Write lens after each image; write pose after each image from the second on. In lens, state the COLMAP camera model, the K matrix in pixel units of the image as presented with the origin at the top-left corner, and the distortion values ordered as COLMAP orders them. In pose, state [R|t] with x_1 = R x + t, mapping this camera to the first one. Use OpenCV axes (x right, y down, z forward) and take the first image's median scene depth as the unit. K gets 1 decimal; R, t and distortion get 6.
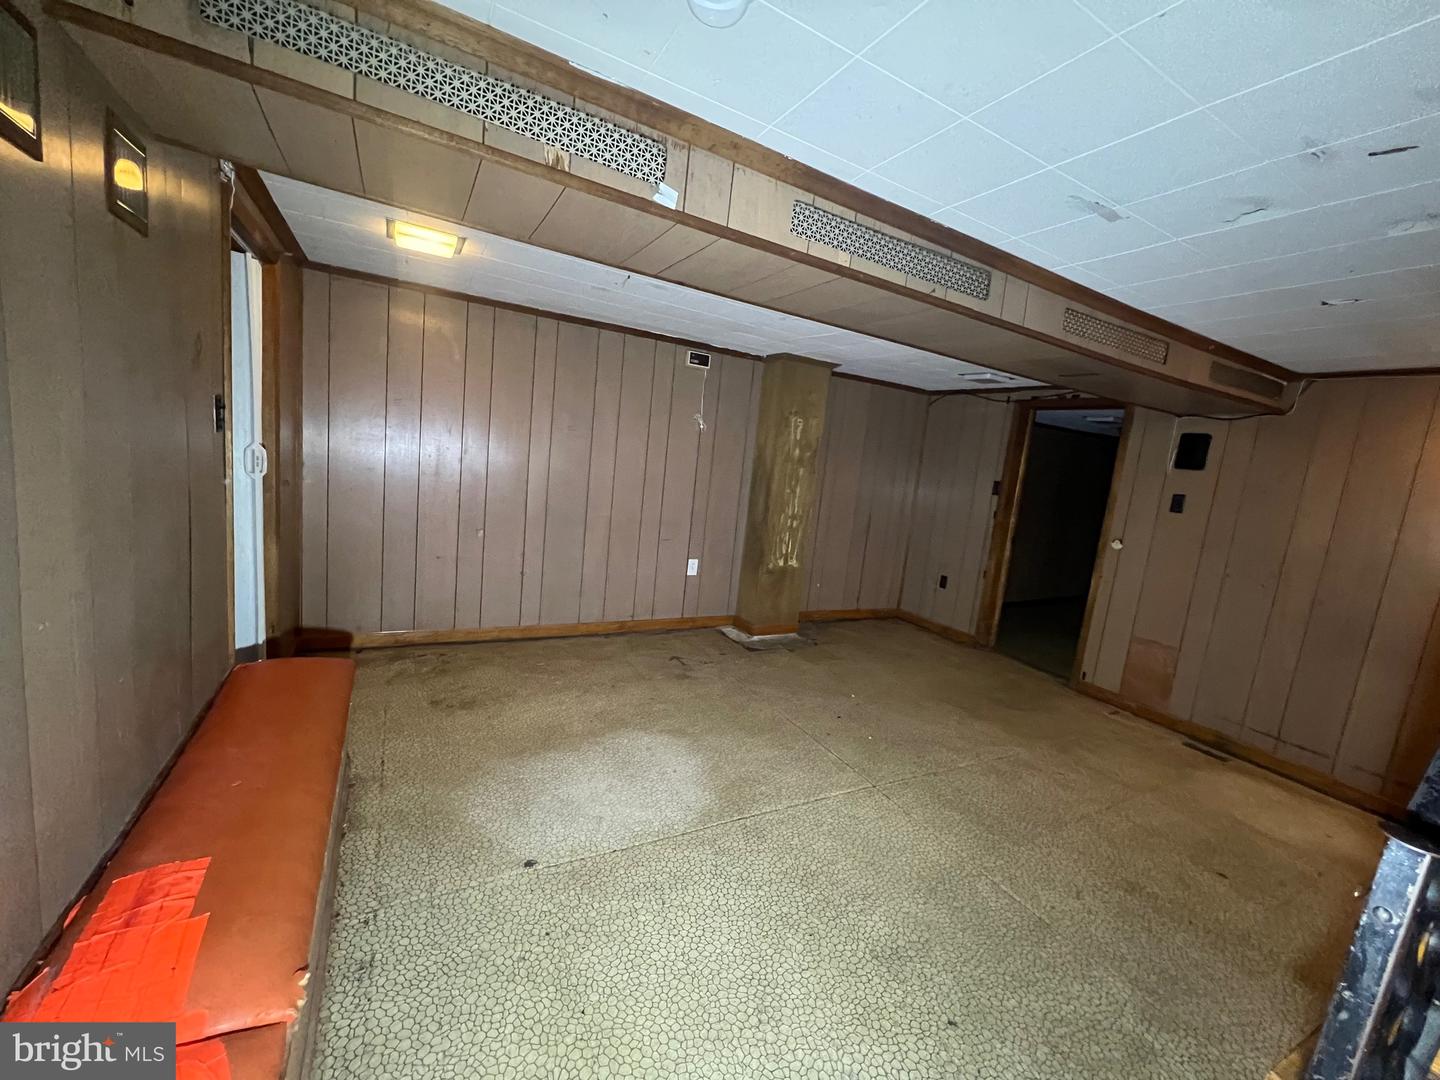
lens RADIAL K [[574.6, 0, 718.4], [0, 574.6, 538.5], [0, 0, 1]] dist [-0.000661, -0.000027]
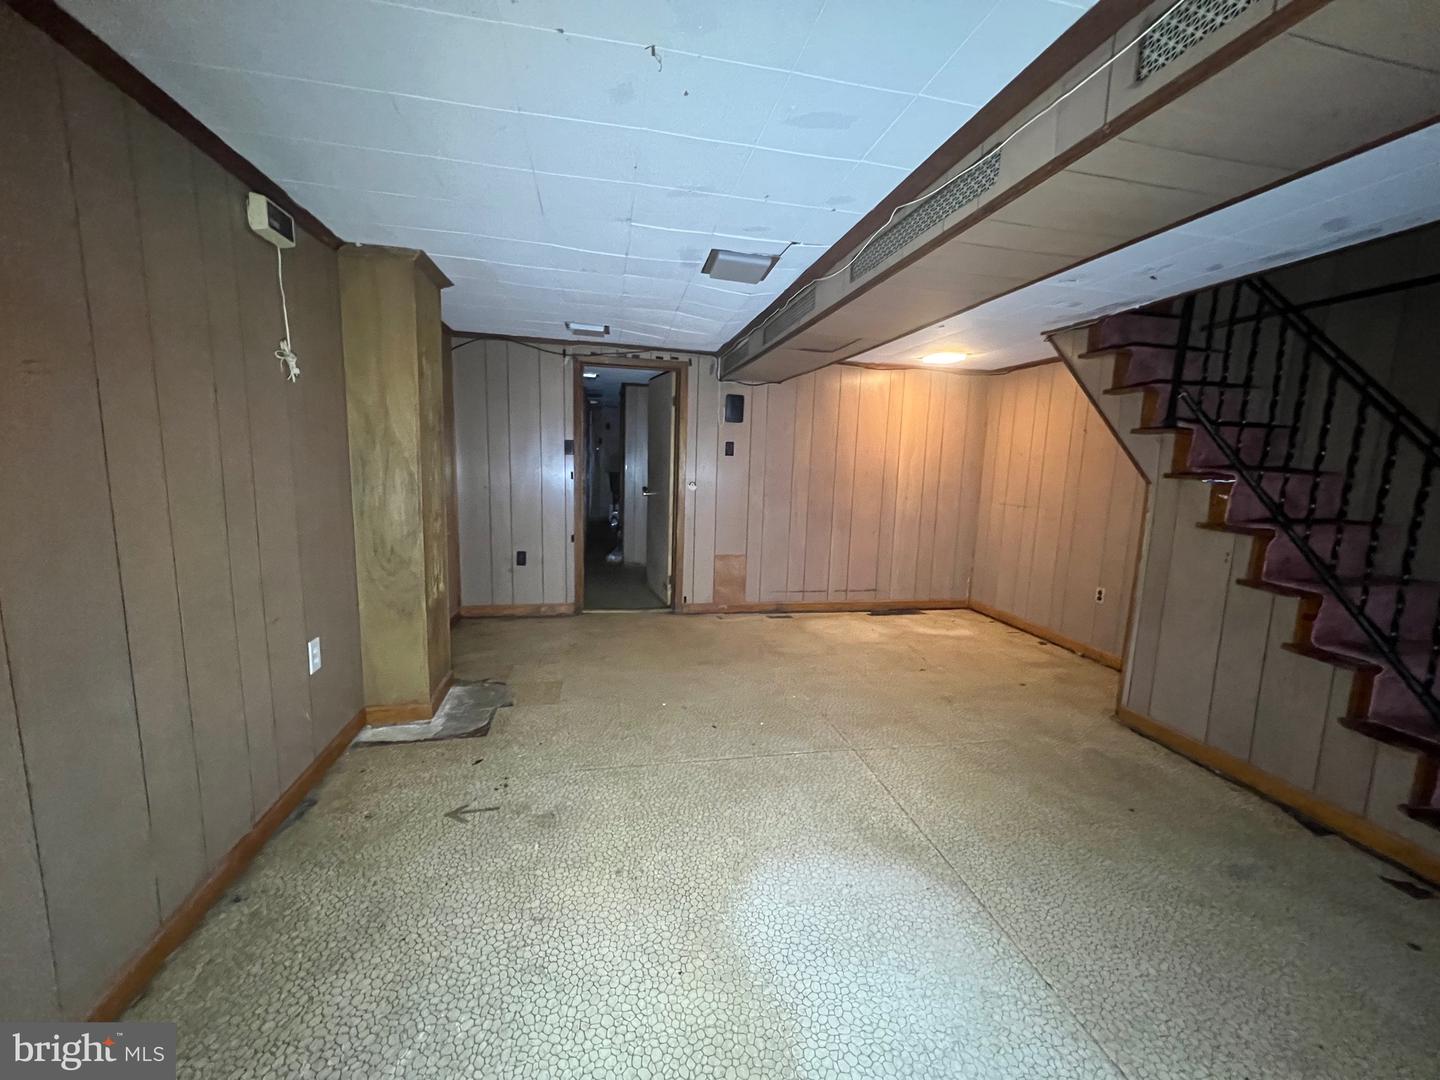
lens RADIAL K [[574.6, 0, 718.4], [0, 574.6, 538.5], [0, 0, 1]] dist [-0.000661, -0.000027]
pose [[0.297155, -0.229161, 0.926922, -0.448984], [0.139337, 0.970788, 0.195336, -0.115260], [-0.944608, 0.071110, 0.320405, 0.586910]]
